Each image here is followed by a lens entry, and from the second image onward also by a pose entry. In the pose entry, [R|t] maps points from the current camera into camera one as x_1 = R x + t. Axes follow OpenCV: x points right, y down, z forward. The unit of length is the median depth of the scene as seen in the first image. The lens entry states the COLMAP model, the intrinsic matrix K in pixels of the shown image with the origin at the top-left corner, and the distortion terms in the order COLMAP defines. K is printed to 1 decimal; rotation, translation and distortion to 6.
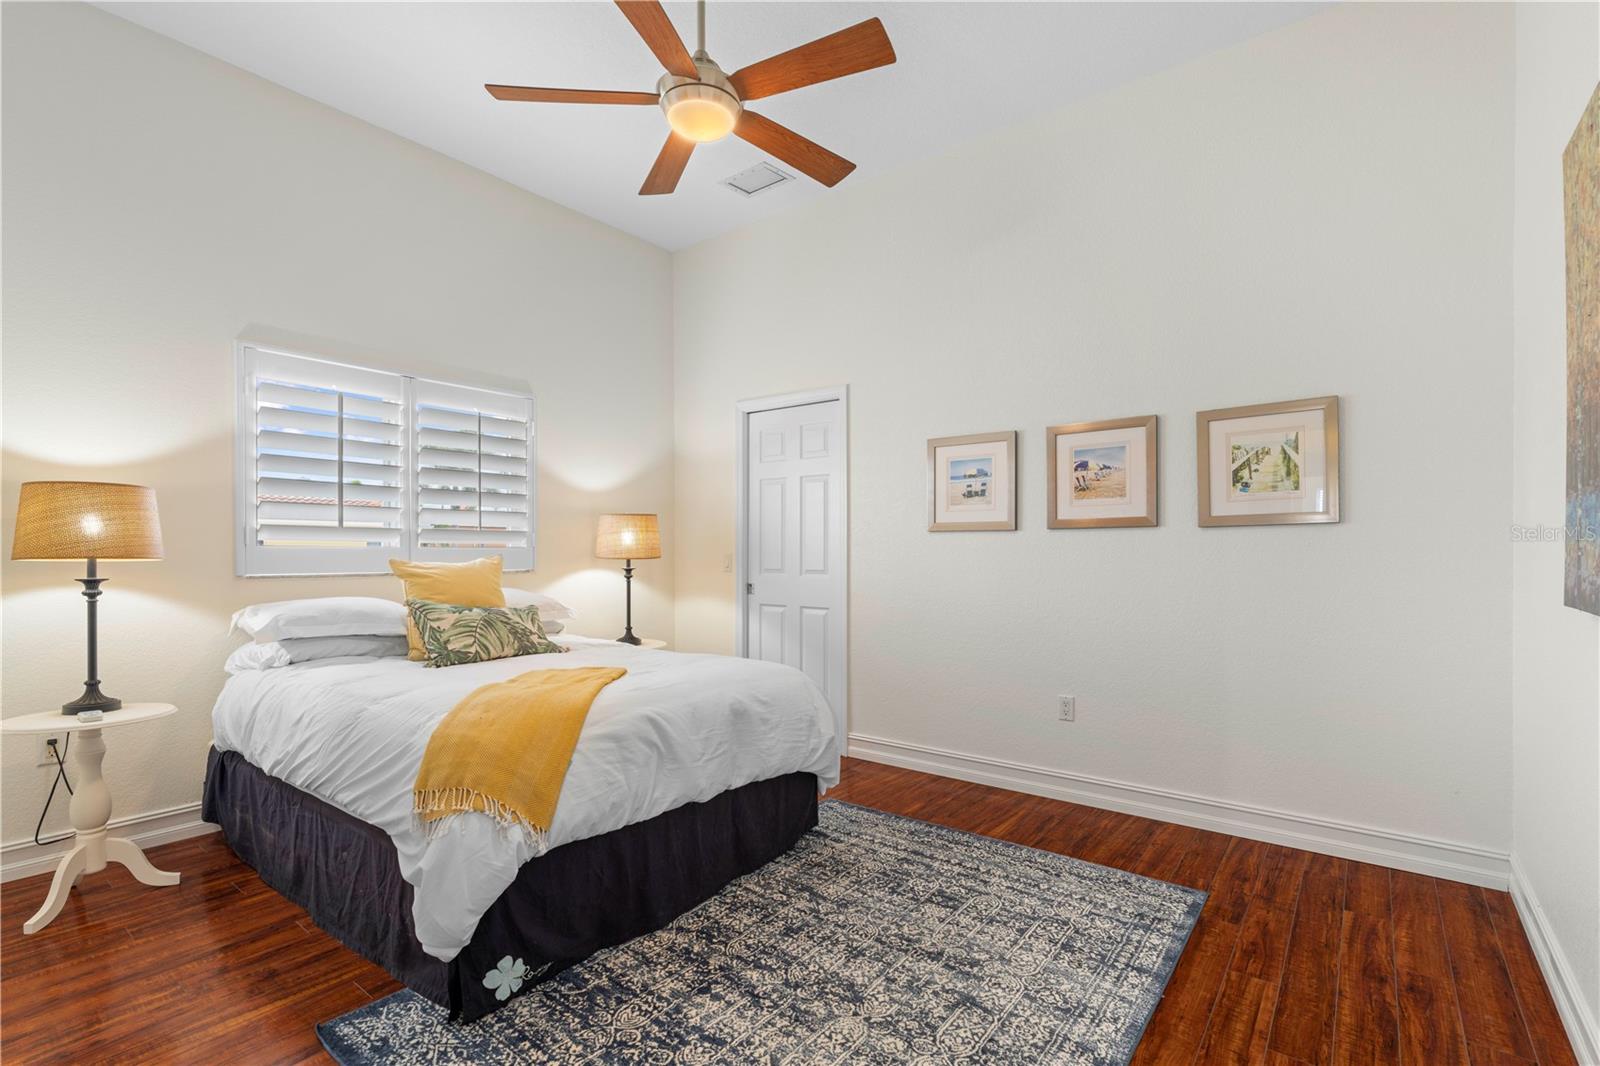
lens RADIAL K [[719.5, 0, 813.6], [0, 719.5, 557.9], [0, 0, 1]] dist [-0.008989, 0.002860]
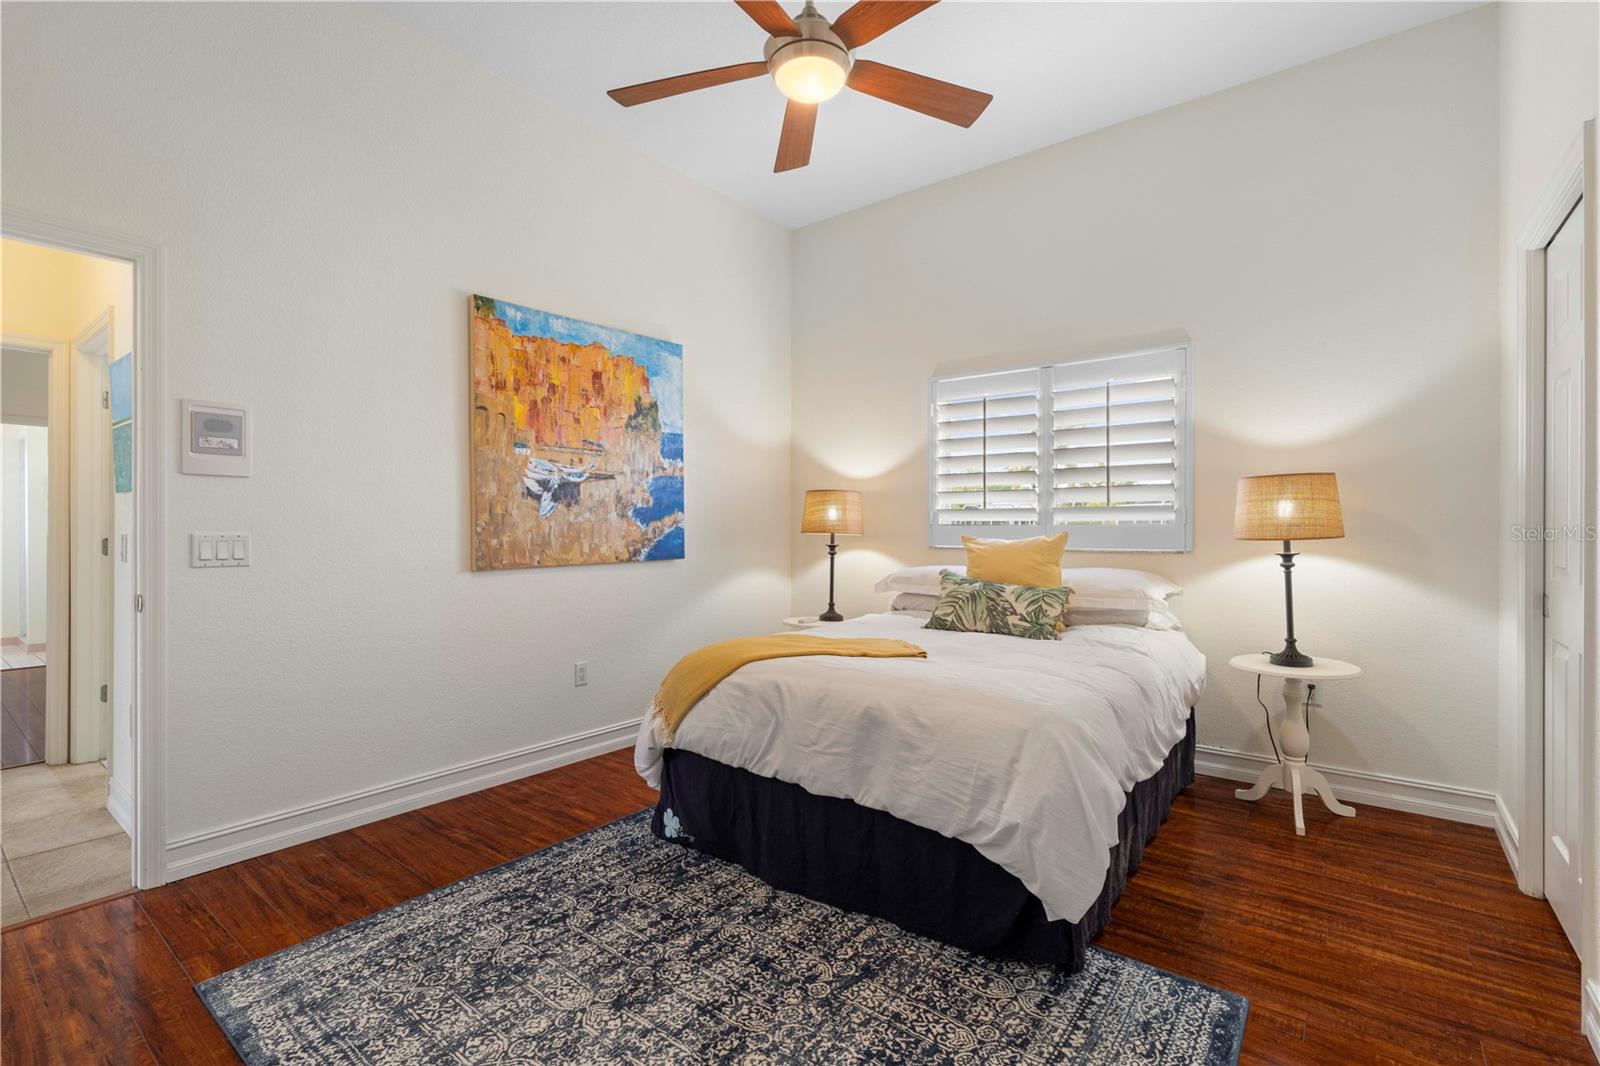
lens RADIAL K [[719.5, 0, 806.5], [0, 719.5, 528.2], [0, 0, 1]] dist [-0.008989, 0.002860]
pose [[0.000870, -0.001431, -0.999999, 0.736674], [-0.007952, 0.999967, -0.001438, -0.008842], [0.999968, 0.007953, 0.000859, 0.911228]]
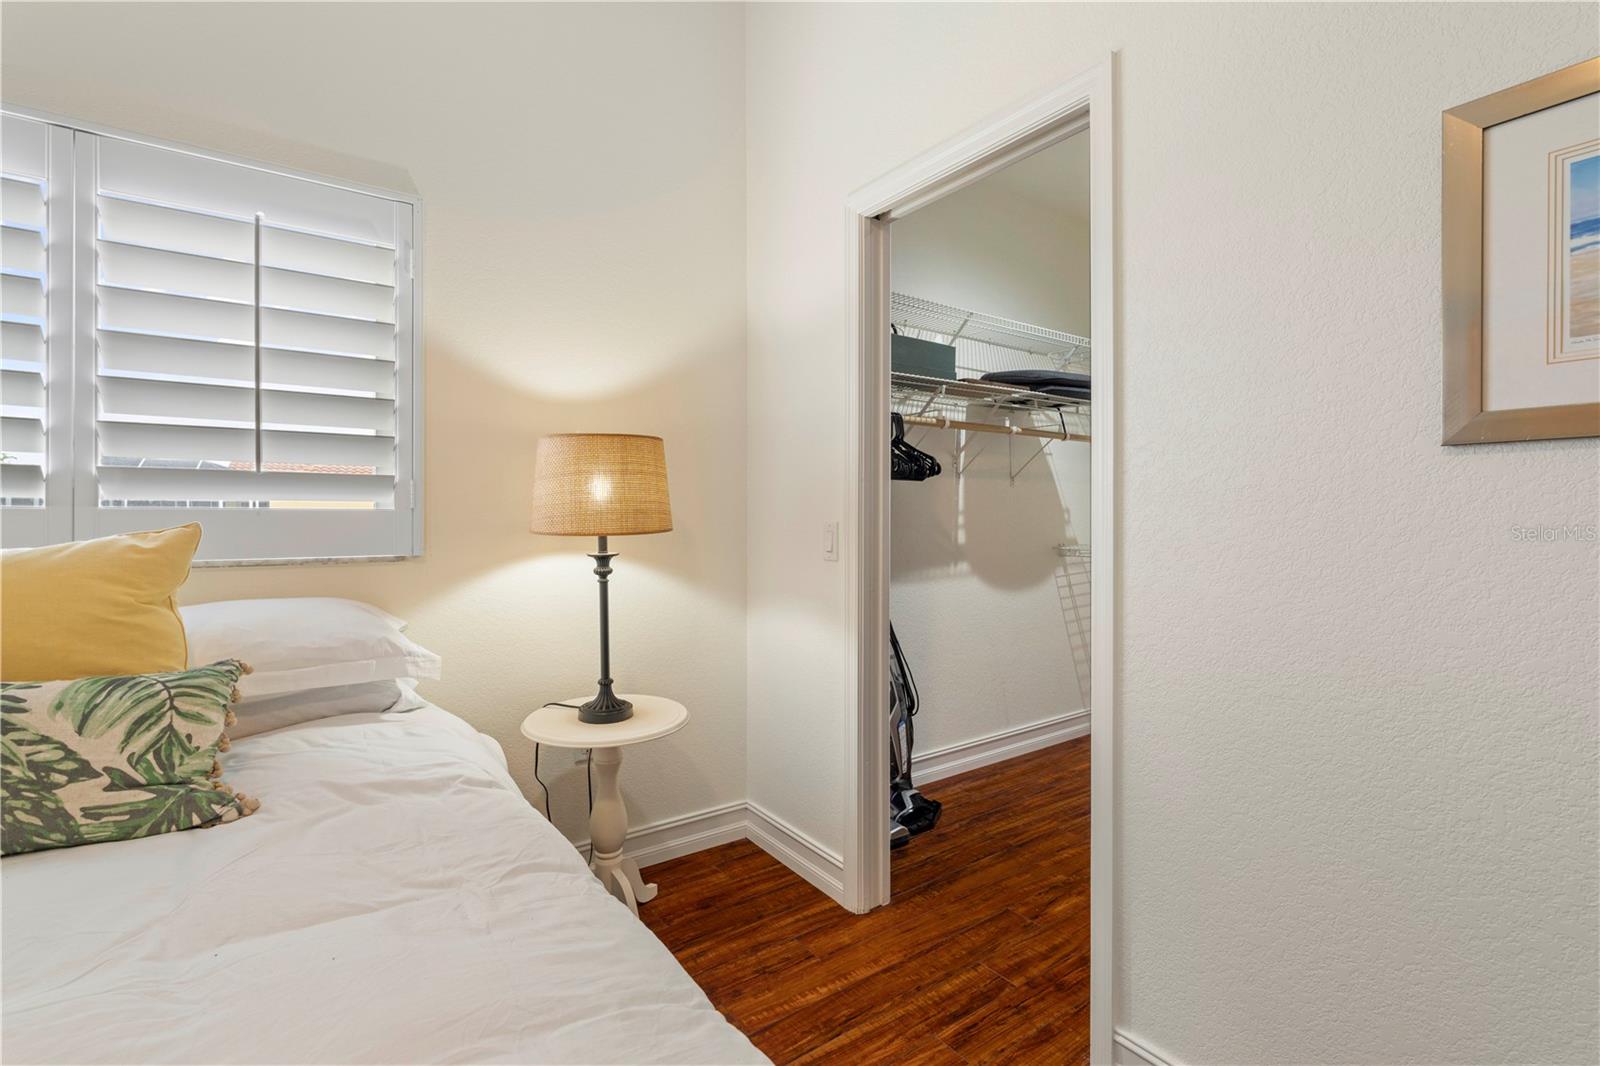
lens RADIAL K [[719.5, 0, 798.1], [0, 719.5, 527.3], [0, 0, 1]] dist [-0.008989, 0.002860]
pose [[0.956128, -0.000352, -0.292948, 0.000160], [-0.000222, 0.999998, -0.001926, -0.003710], [0.292948, 0.001907, 0.956127, 1.005836]]
